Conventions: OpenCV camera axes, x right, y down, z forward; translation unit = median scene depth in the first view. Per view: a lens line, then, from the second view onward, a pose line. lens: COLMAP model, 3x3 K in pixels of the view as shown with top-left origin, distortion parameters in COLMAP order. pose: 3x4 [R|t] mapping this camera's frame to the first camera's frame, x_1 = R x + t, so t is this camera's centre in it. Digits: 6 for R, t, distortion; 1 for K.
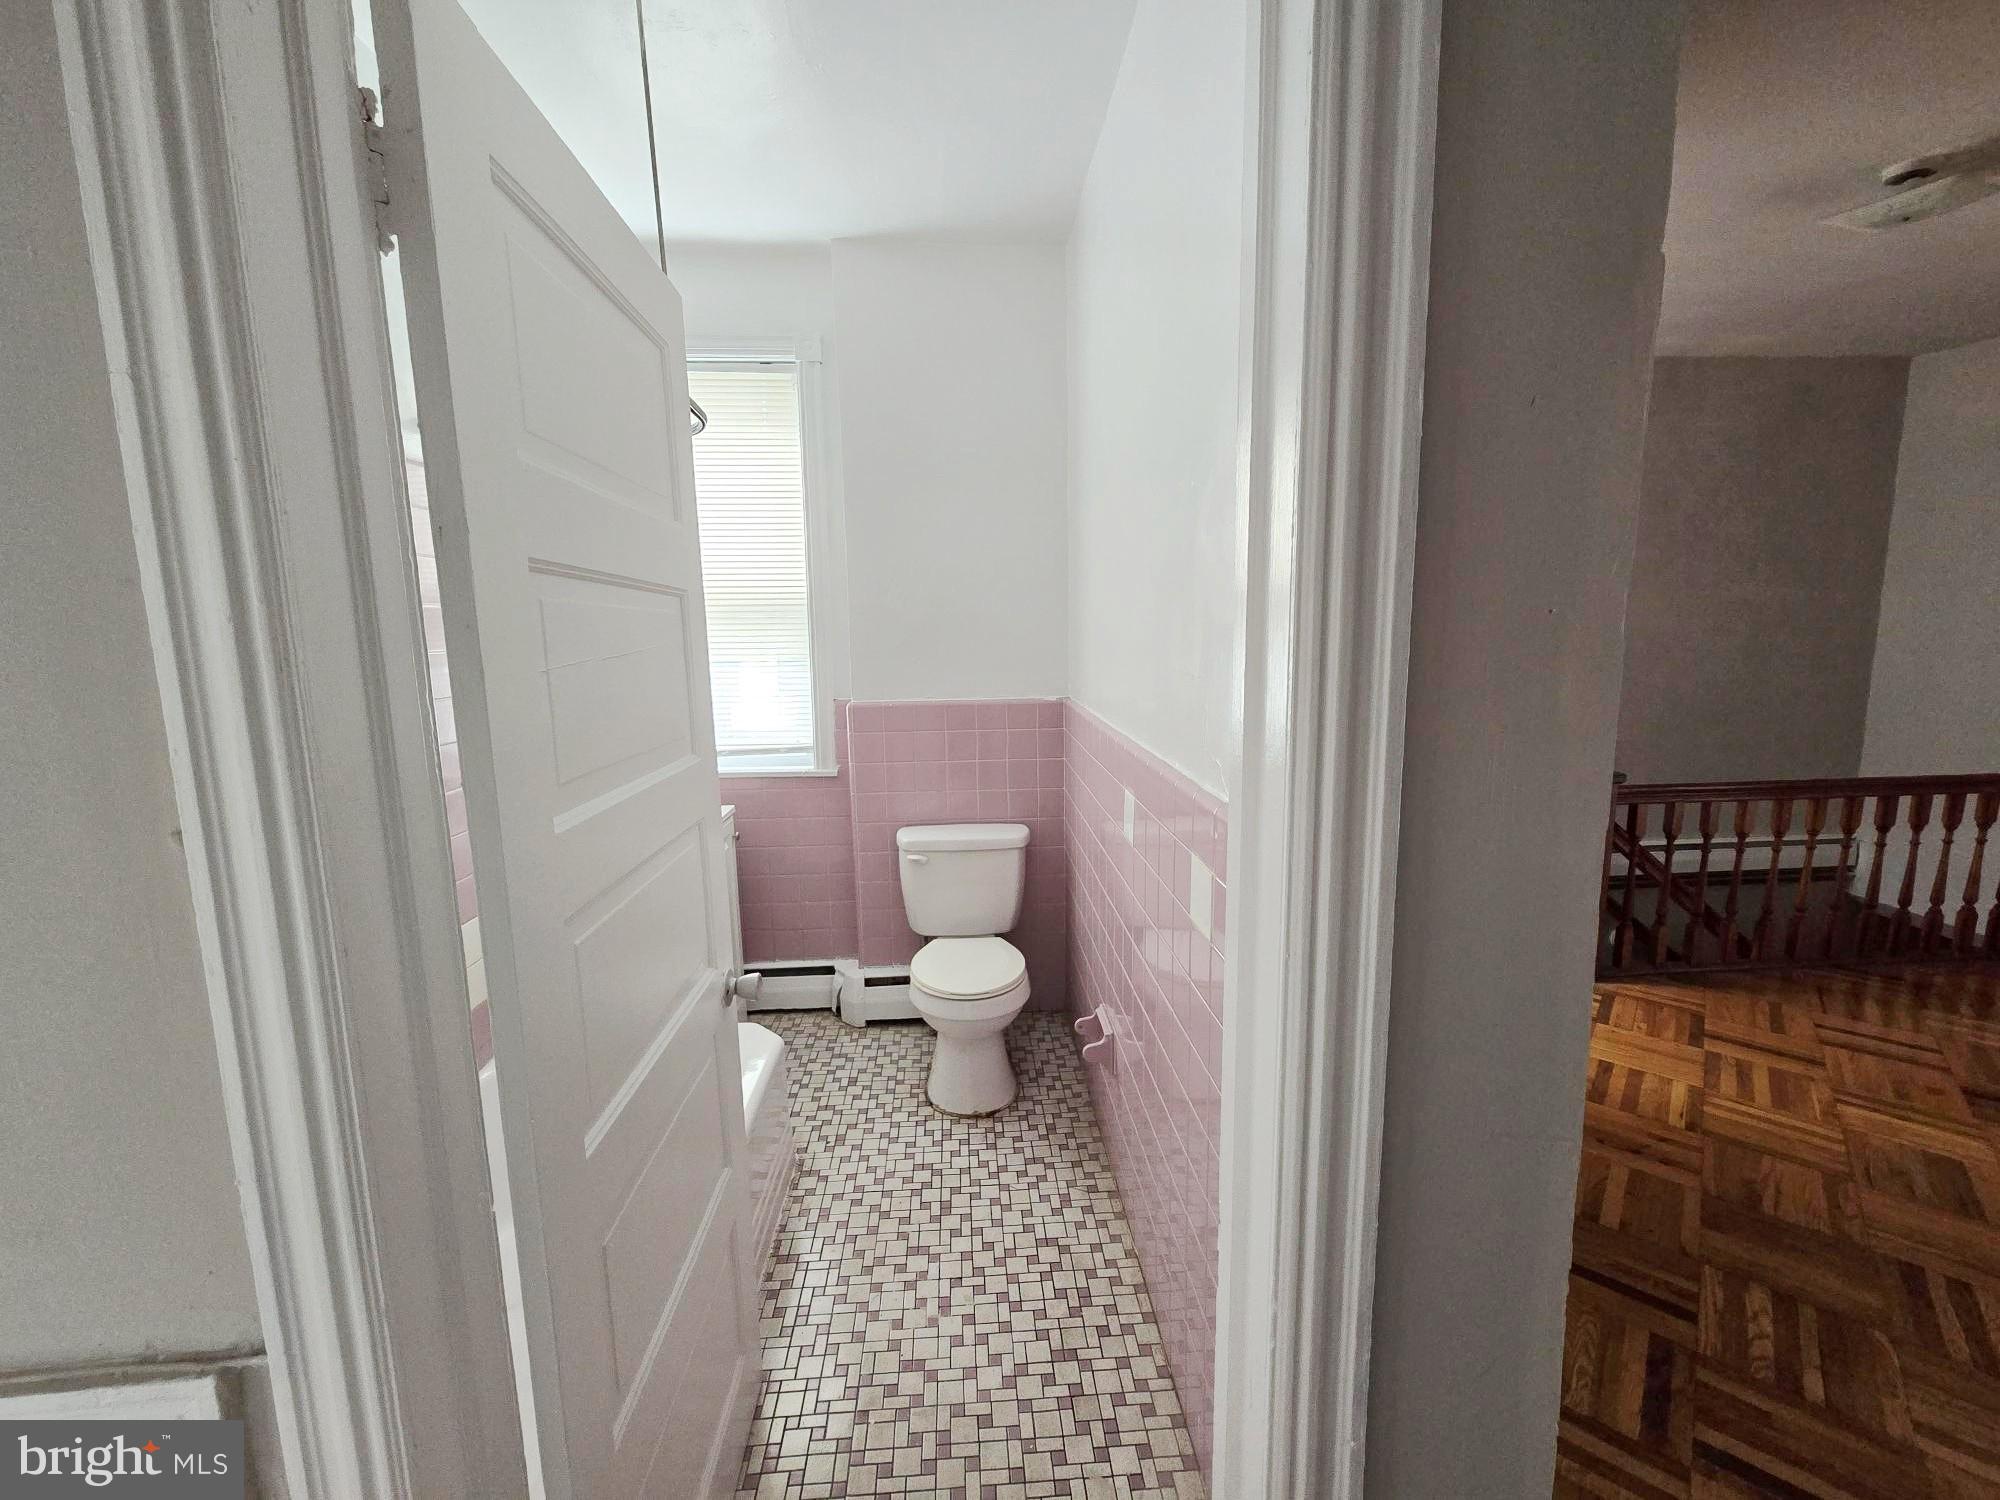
lens RADIAL K [[818.1, 0, 1006.9], [0, 818.1, 745.3], [0, 0, 1]] dist [-0.001087, 0.001641]
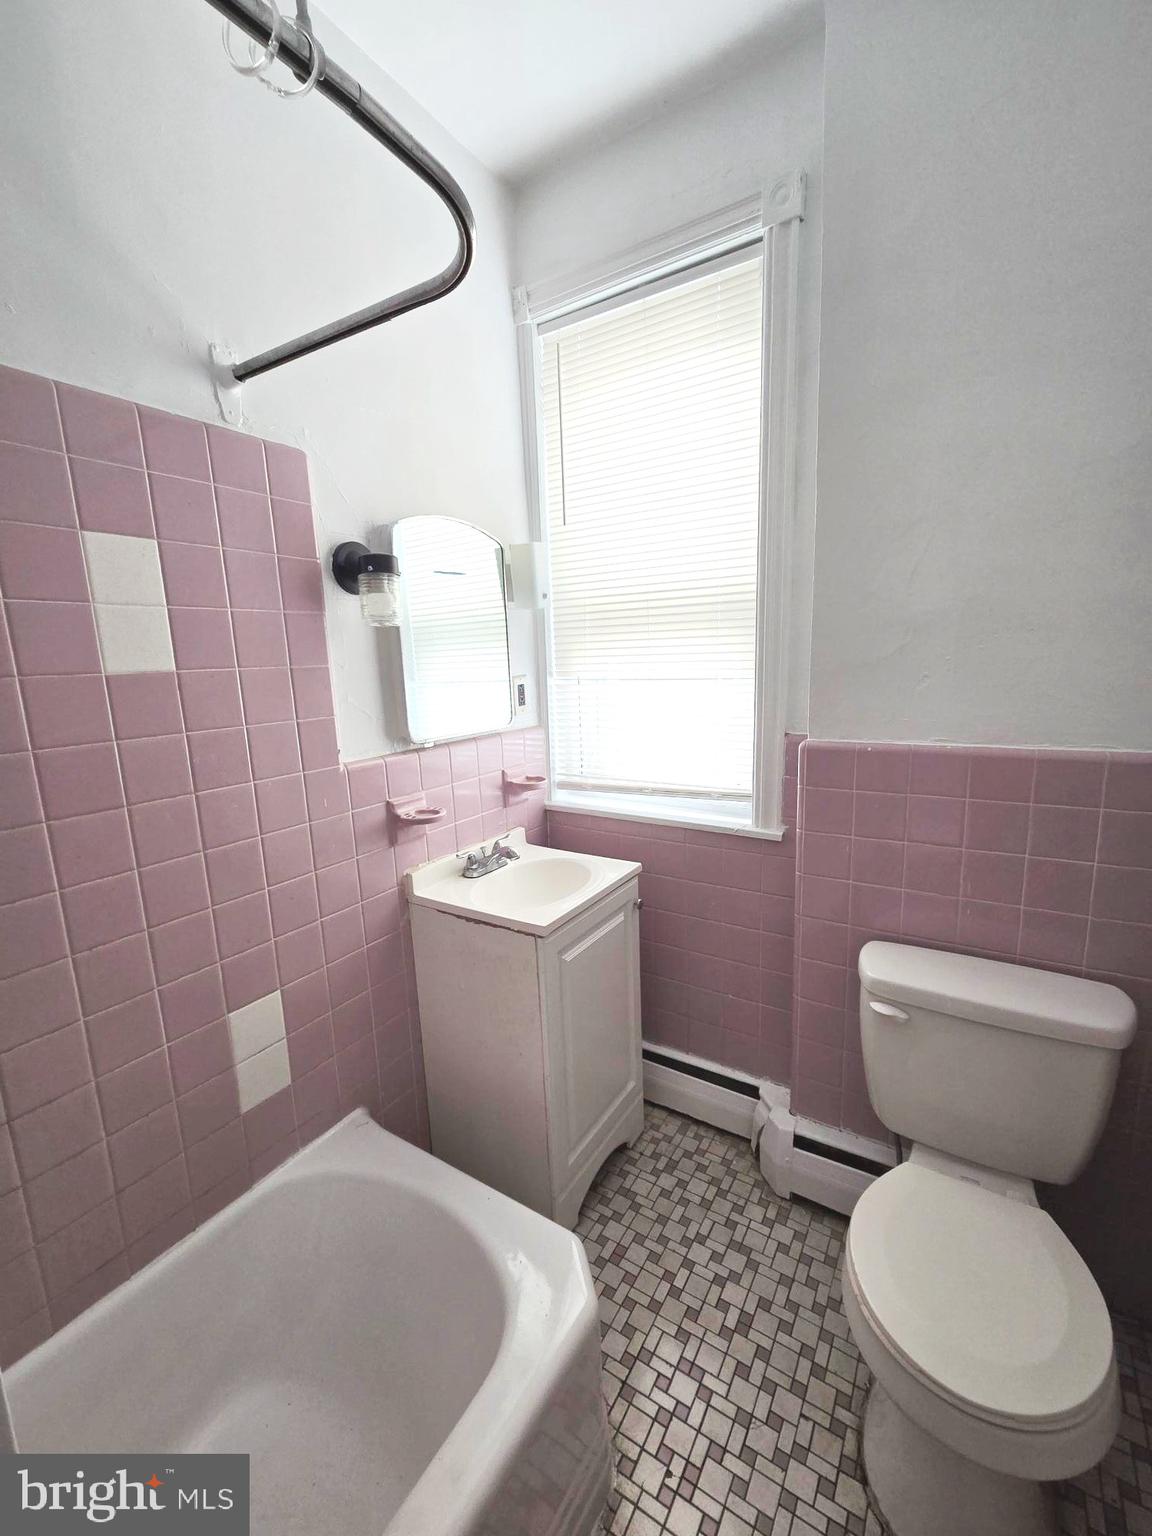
lens RADIAL K [[628.3, 0, 576.6], [0, 628.3, 756.5], [0, 0, 1]] dist [-0.001087, 0.001641]
pose [[0.799588, 0.089090, -0.593904, -0.034085], [-0.063257, 0.995928, 0.064232, -0.060867], [0.597208, -0.013791, 0.801968, 0.477158]]
